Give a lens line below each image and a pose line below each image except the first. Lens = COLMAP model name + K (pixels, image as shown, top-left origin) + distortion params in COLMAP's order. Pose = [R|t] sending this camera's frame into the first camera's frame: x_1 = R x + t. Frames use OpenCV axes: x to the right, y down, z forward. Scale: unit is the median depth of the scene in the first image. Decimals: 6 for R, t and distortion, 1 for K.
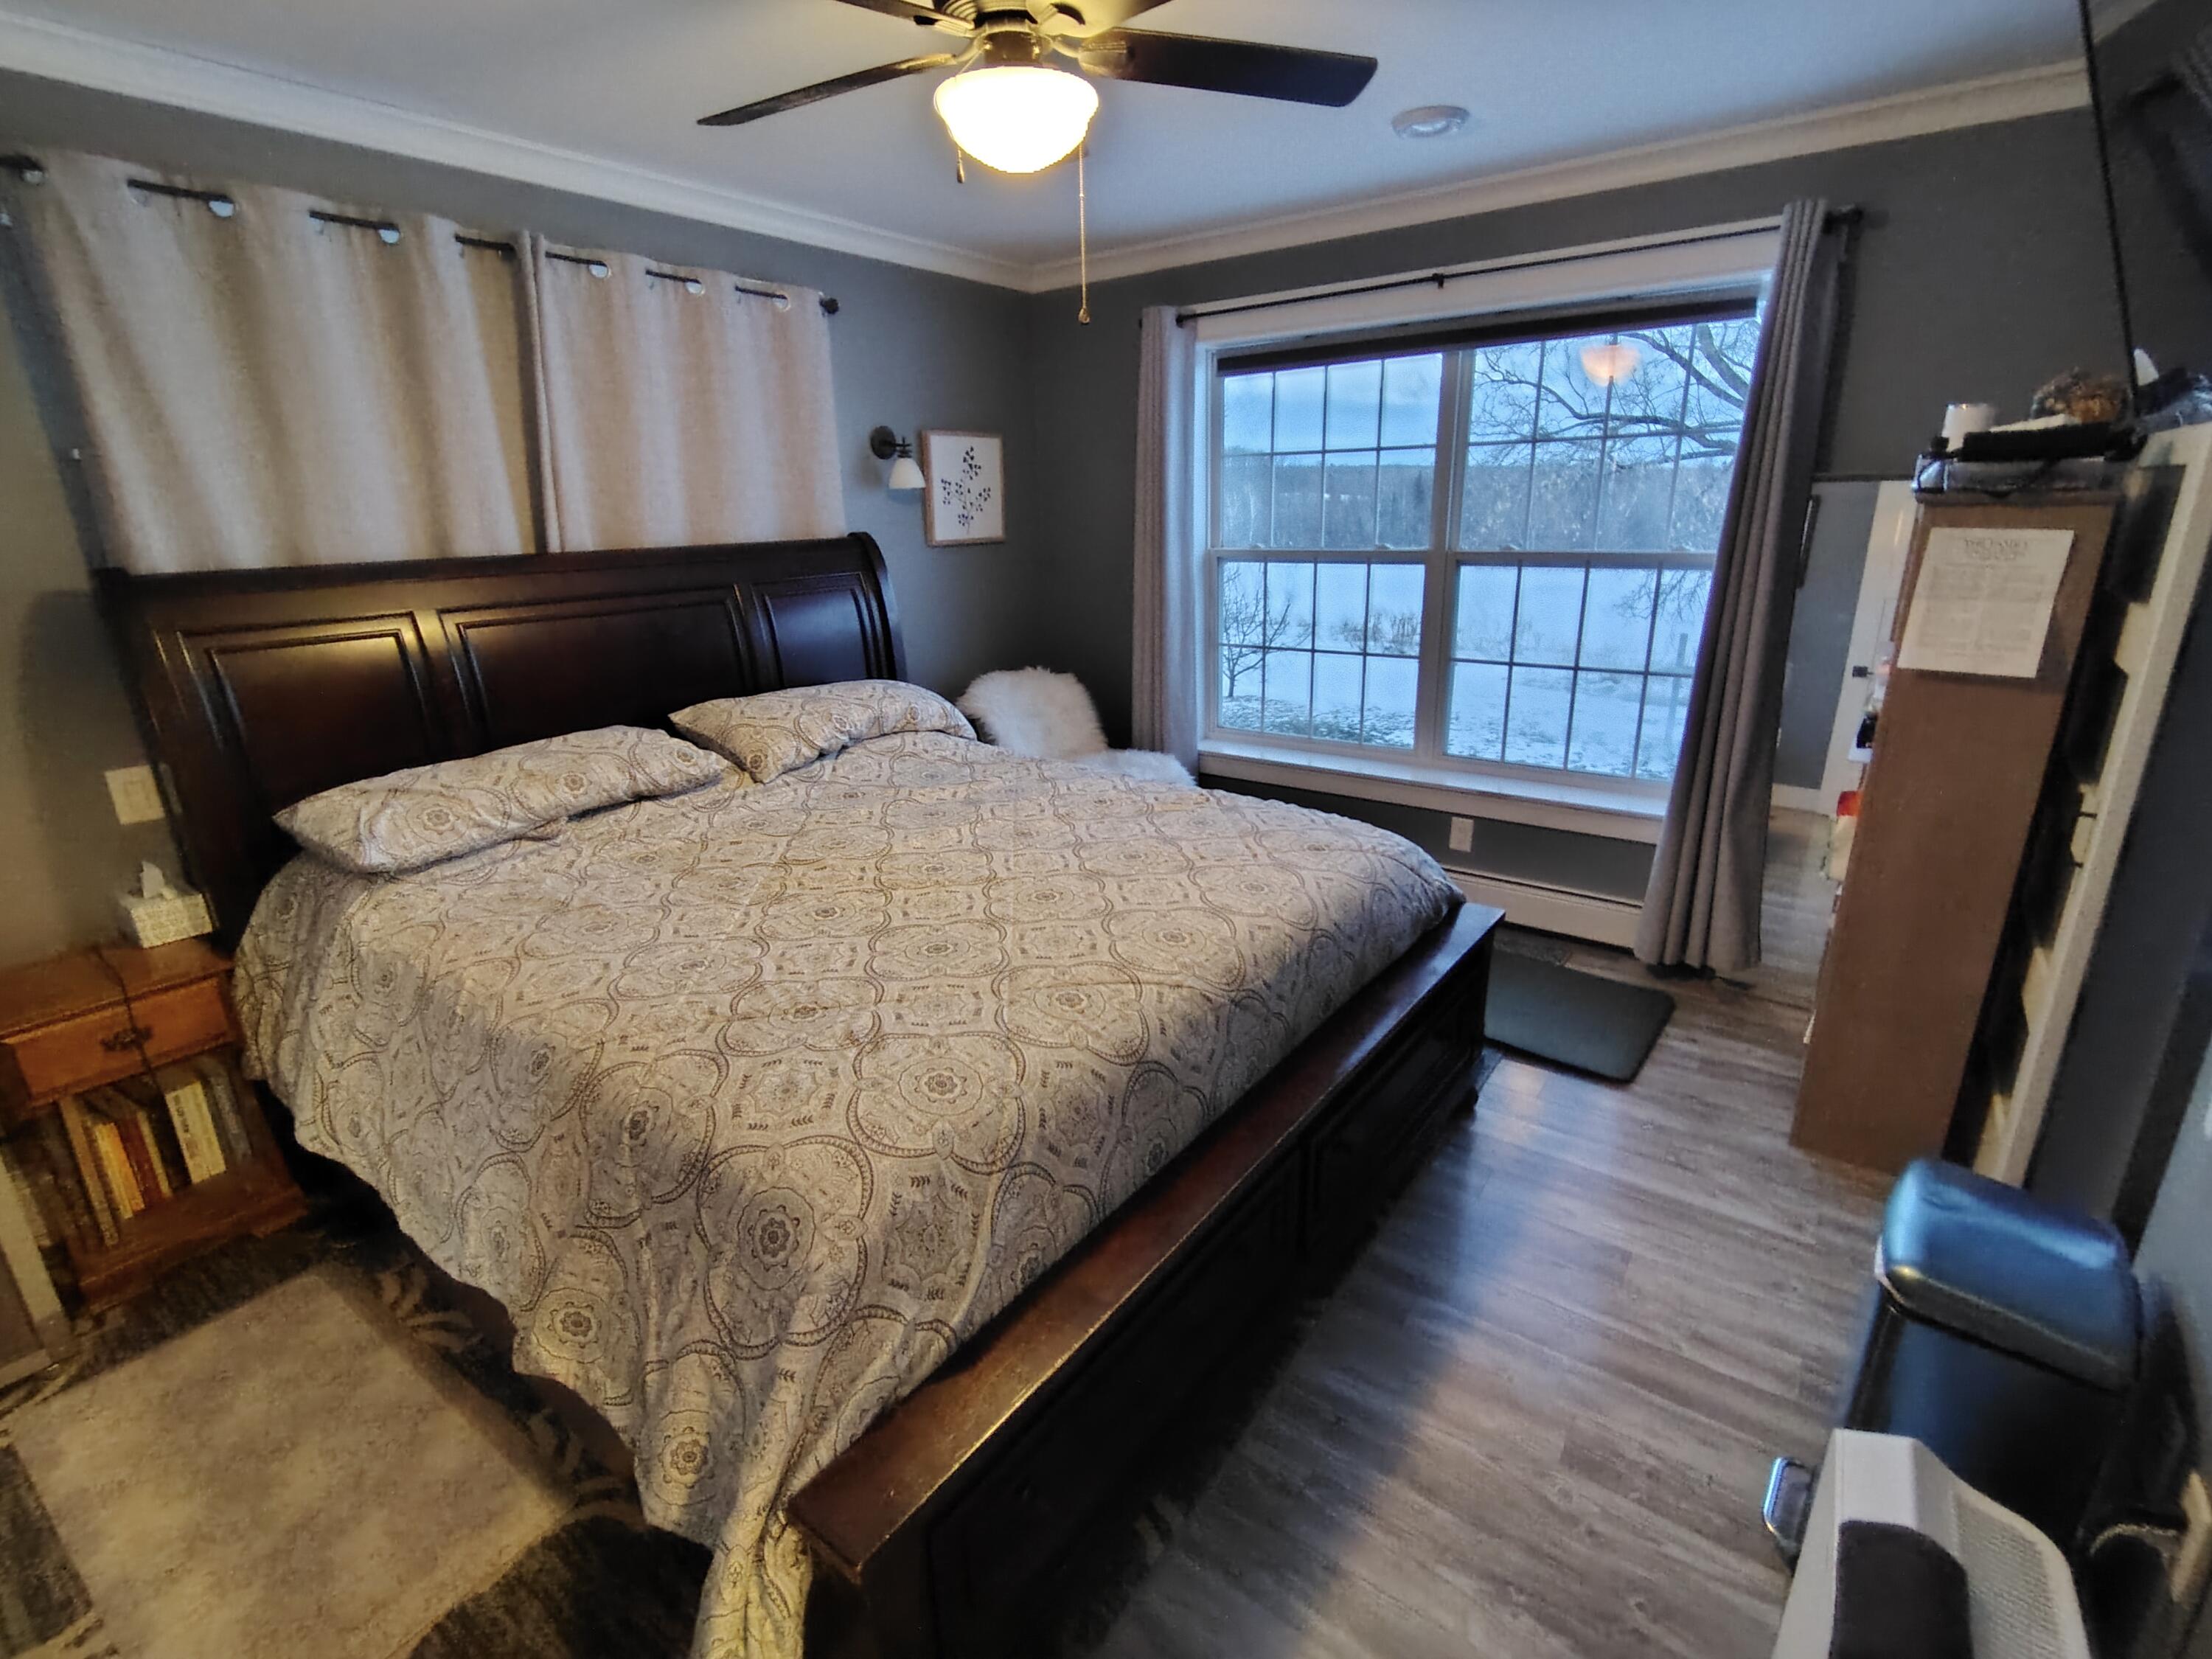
lens RADIAL K [[1034.0, 0, 1117.0], [0, 1034.0, 829.3], [0, 0, 1]] dist [0.003169, 0.000418]
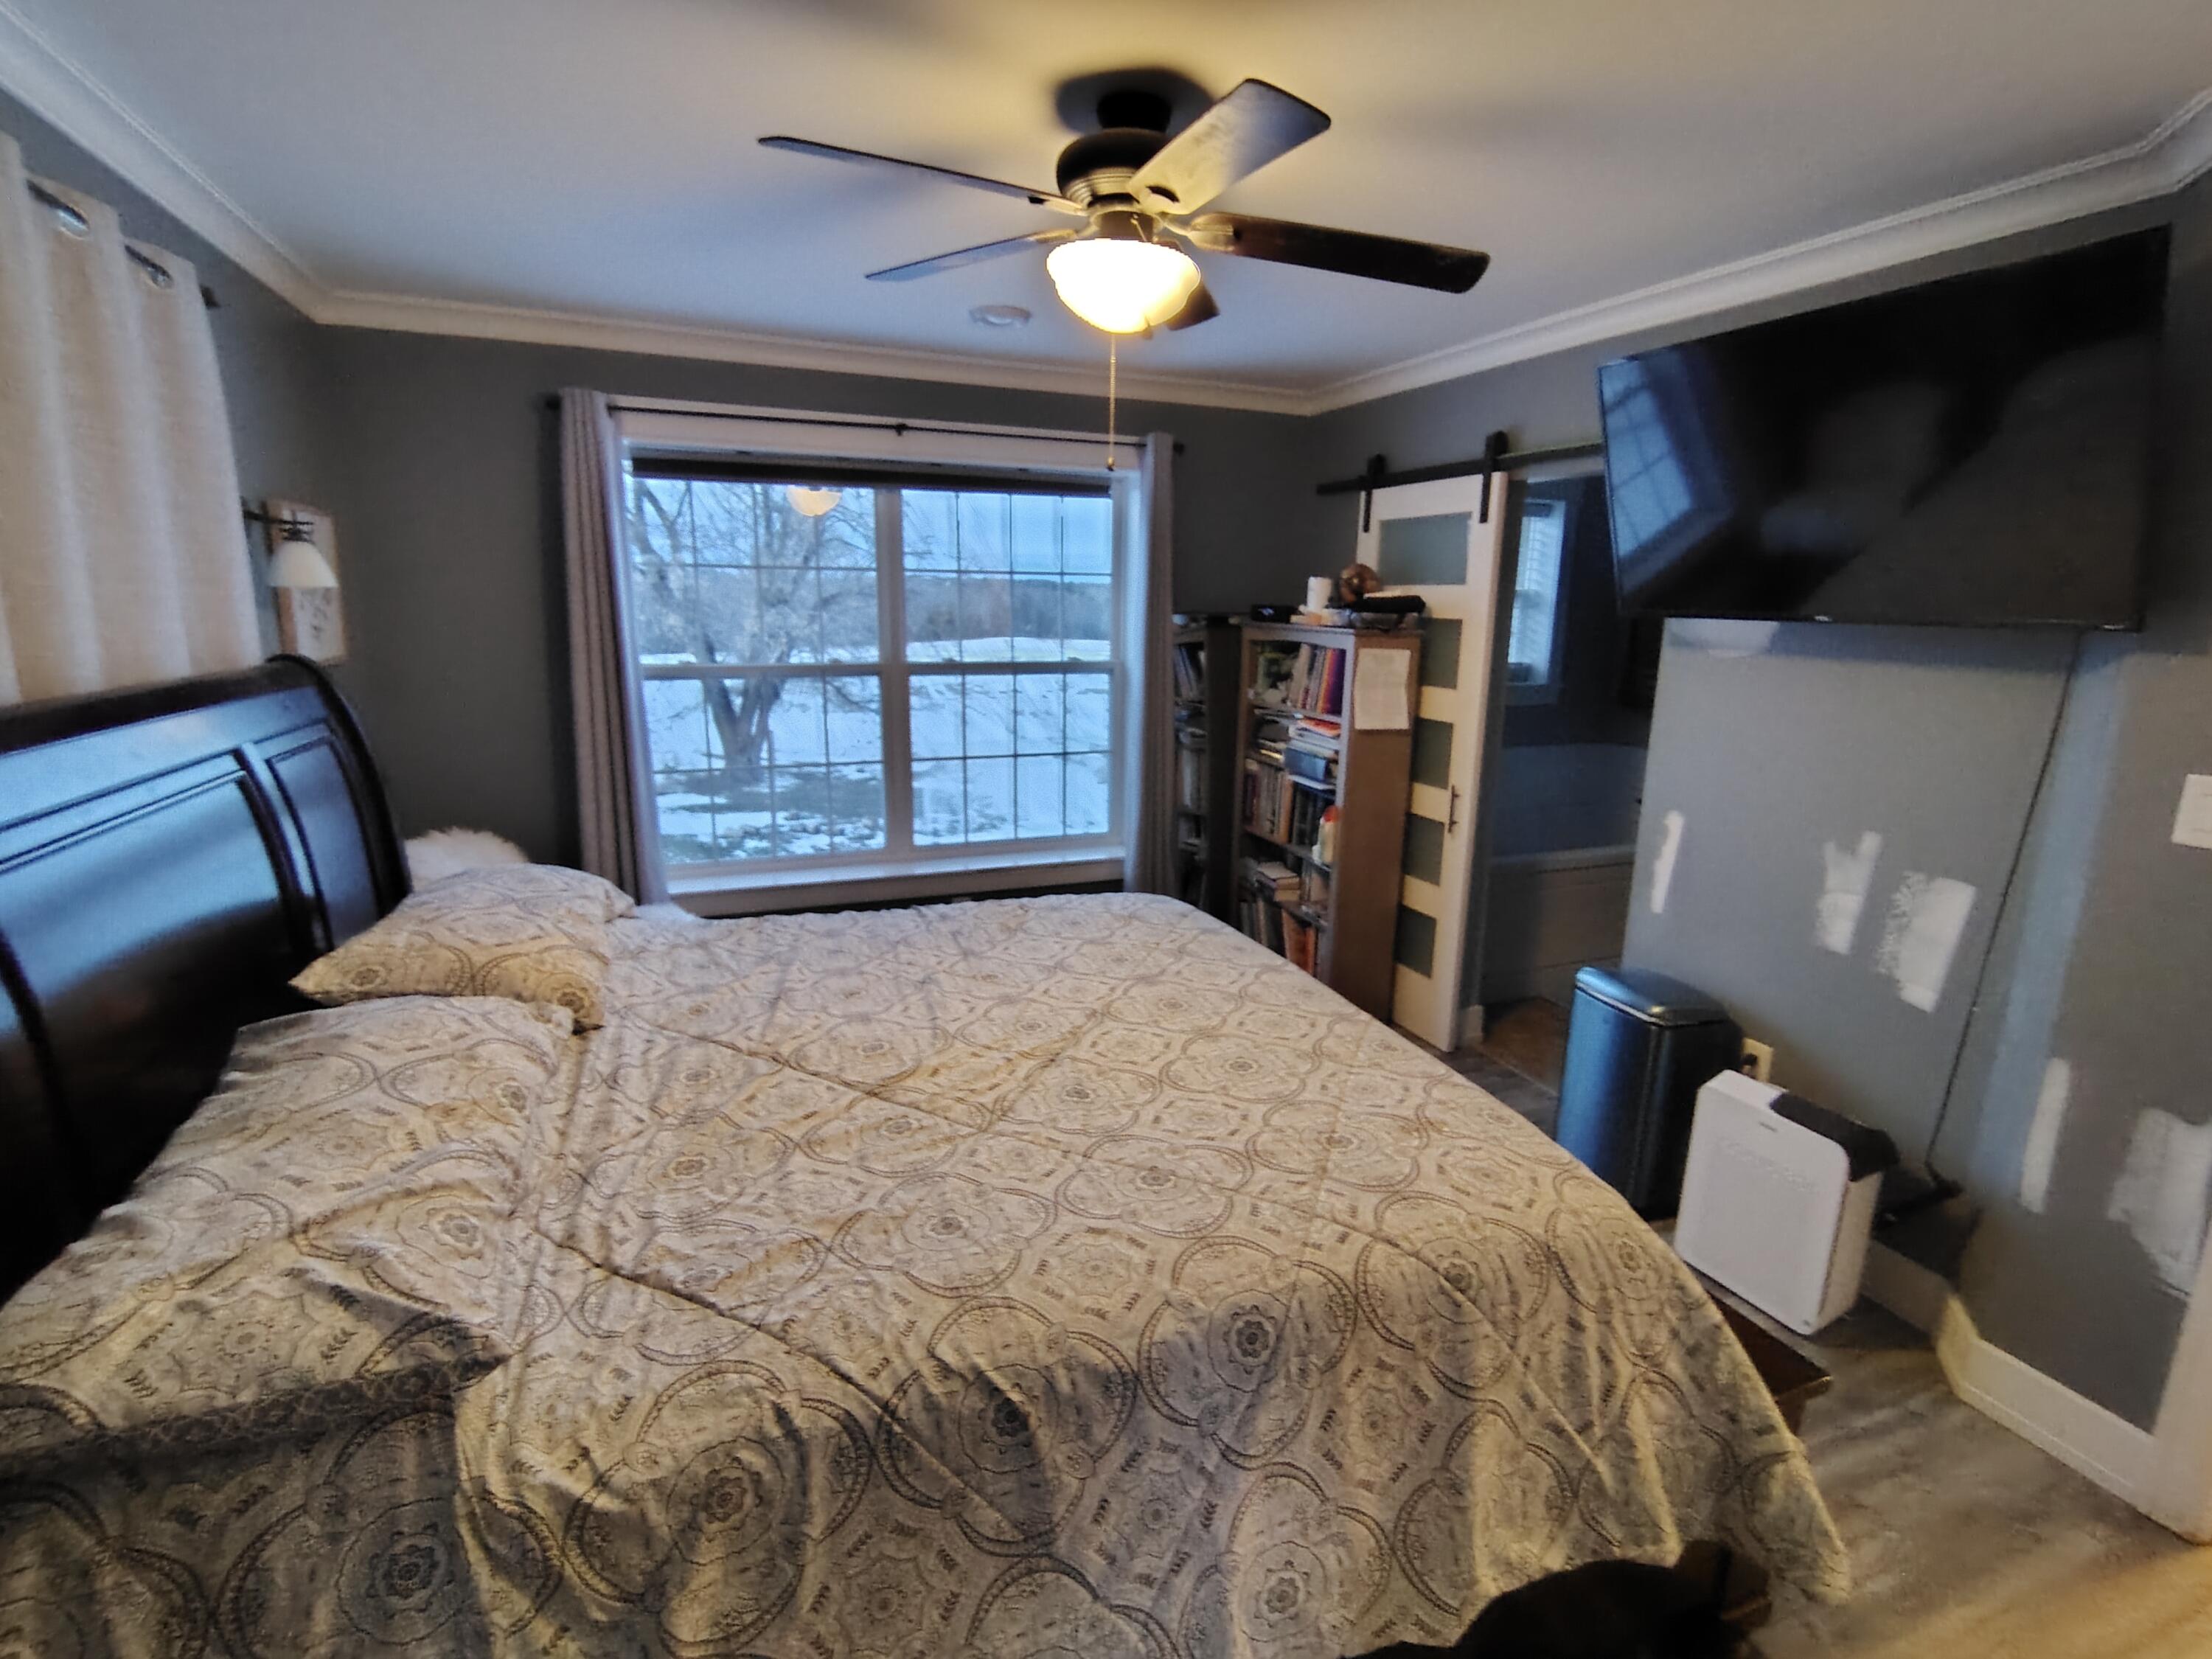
lens RADIAL K [[1034.0, 0, 1115.1], [0, 1034.0, 827.4], [0, 0, 1]] dist [0.003169, 0.000418]
pose [[0.524315, -0.153857, 0.837509, -0.674957], [0.232473, 0.972042, 0.033034, -0.111364], [-0.819176, 0.177378, 0.545424, 0.326757]]
